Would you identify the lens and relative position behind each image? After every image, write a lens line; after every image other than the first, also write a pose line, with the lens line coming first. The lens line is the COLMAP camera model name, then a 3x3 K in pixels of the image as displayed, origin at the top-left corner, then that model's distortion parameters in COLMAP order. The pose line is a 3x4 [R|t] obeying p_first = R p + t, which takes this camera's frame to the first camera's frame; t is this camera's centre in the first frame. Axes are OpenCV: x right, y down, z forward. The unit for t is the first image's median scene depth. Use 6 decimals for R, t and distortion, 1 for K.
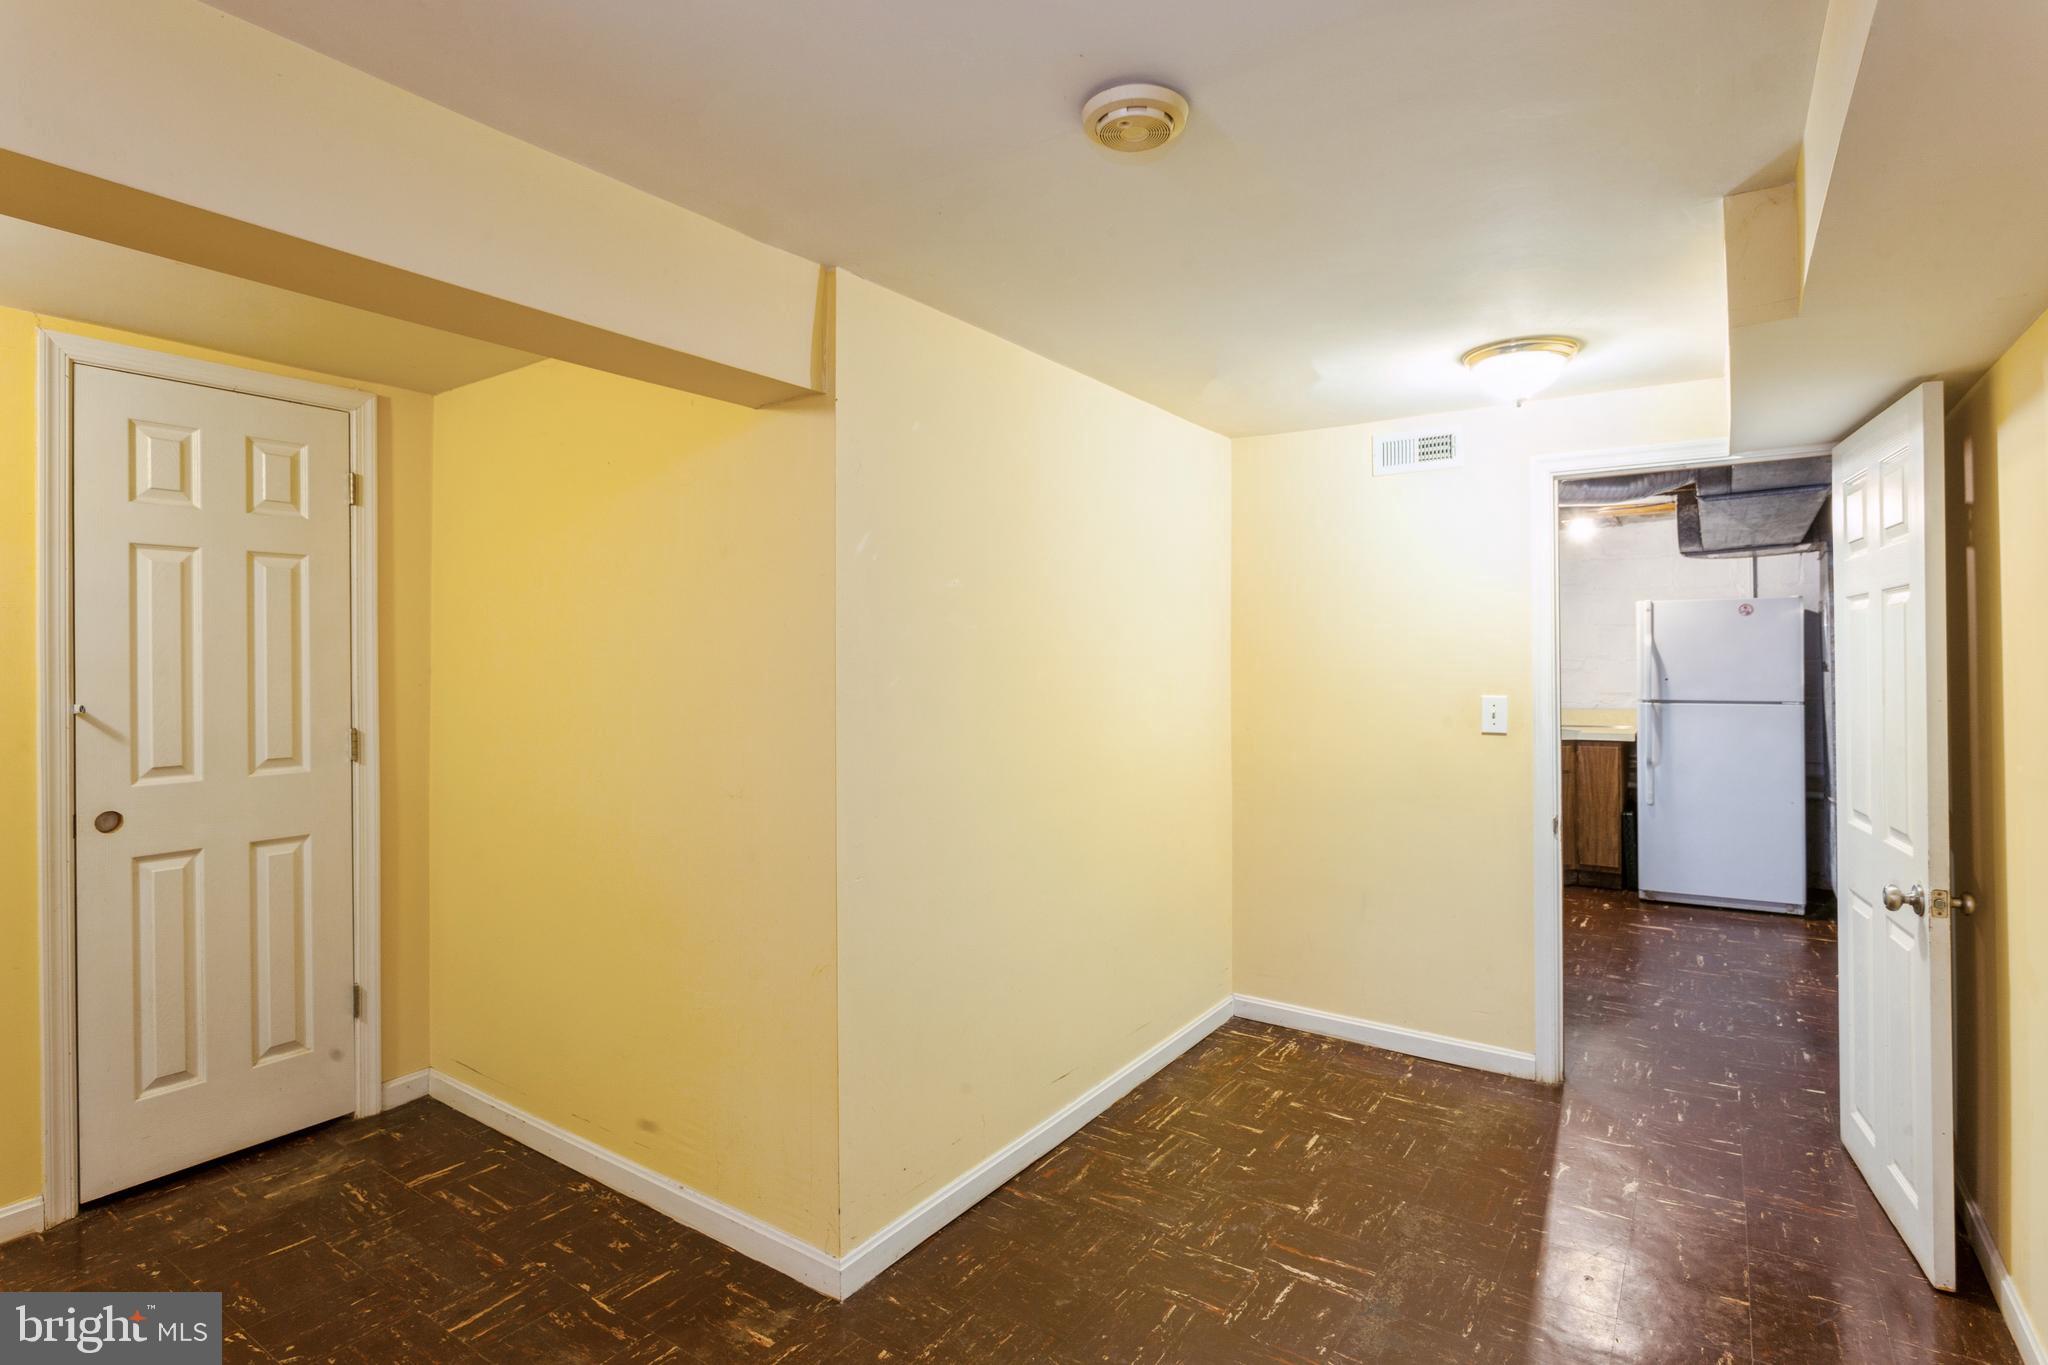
lens RADIAL K [[1018.5, 0, 1019.5], [0, 1018.5, 669.5], [0, 0, 1]] dist [-0.004492, -0.000830]
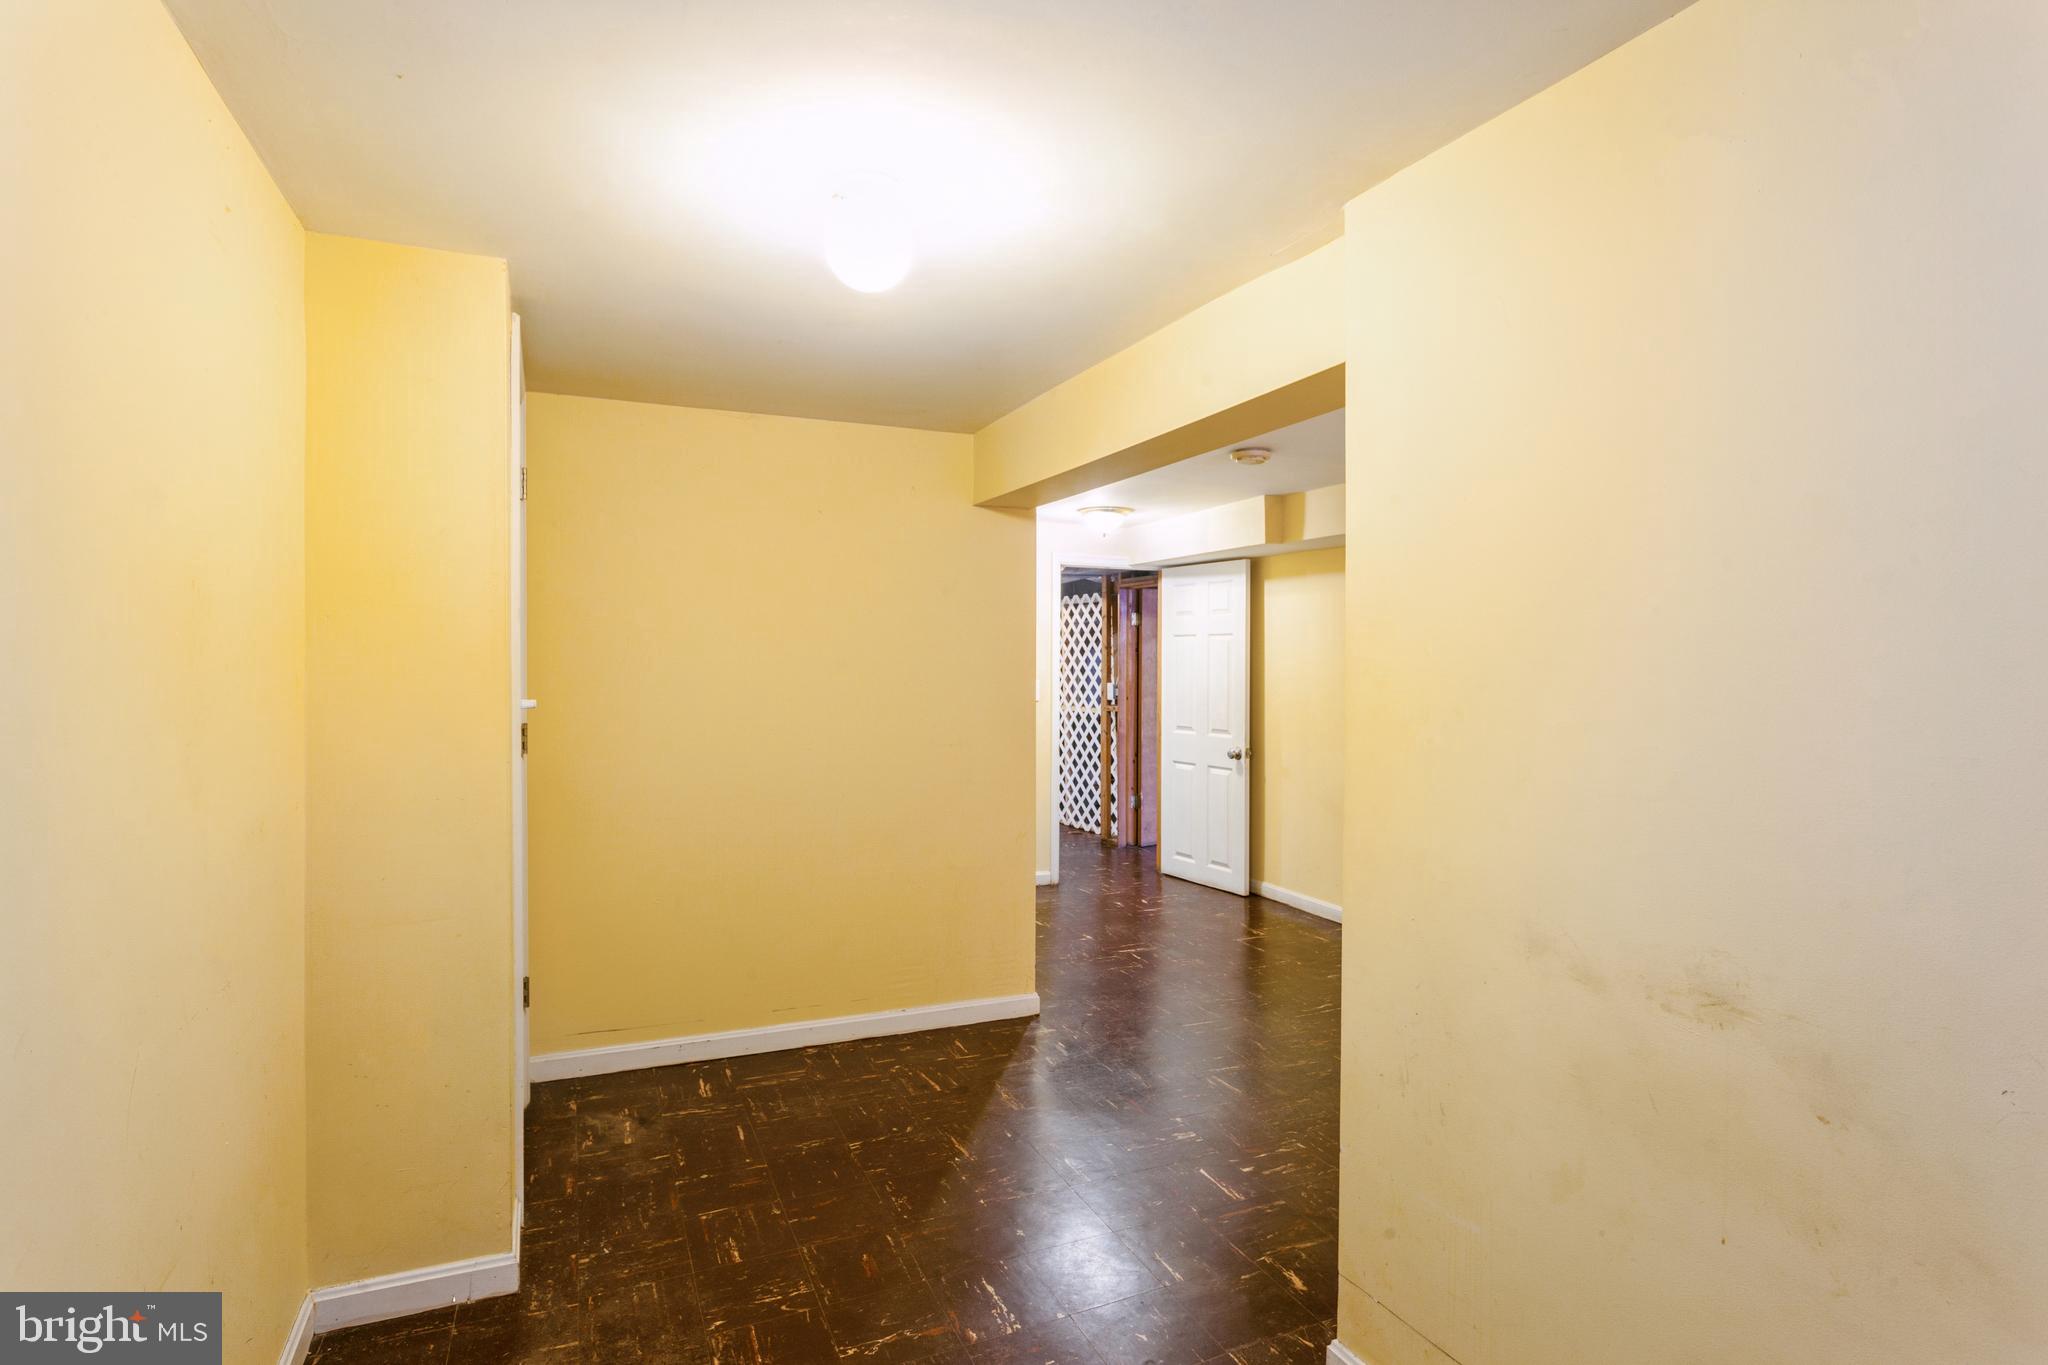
lens RADIAL K [[1040.9, 0, 1023.8], [0, 1040.9, 675.0], [0, 0, 1]] dist [0.000587, 0.000574]
pose [[0.517797, 0.000142, 0.855504, -1.488696], [0.000401, 1.000000, -0.000409, 0.020557], [-0.855504, 0.000554, 0.517796, 0.061889]]
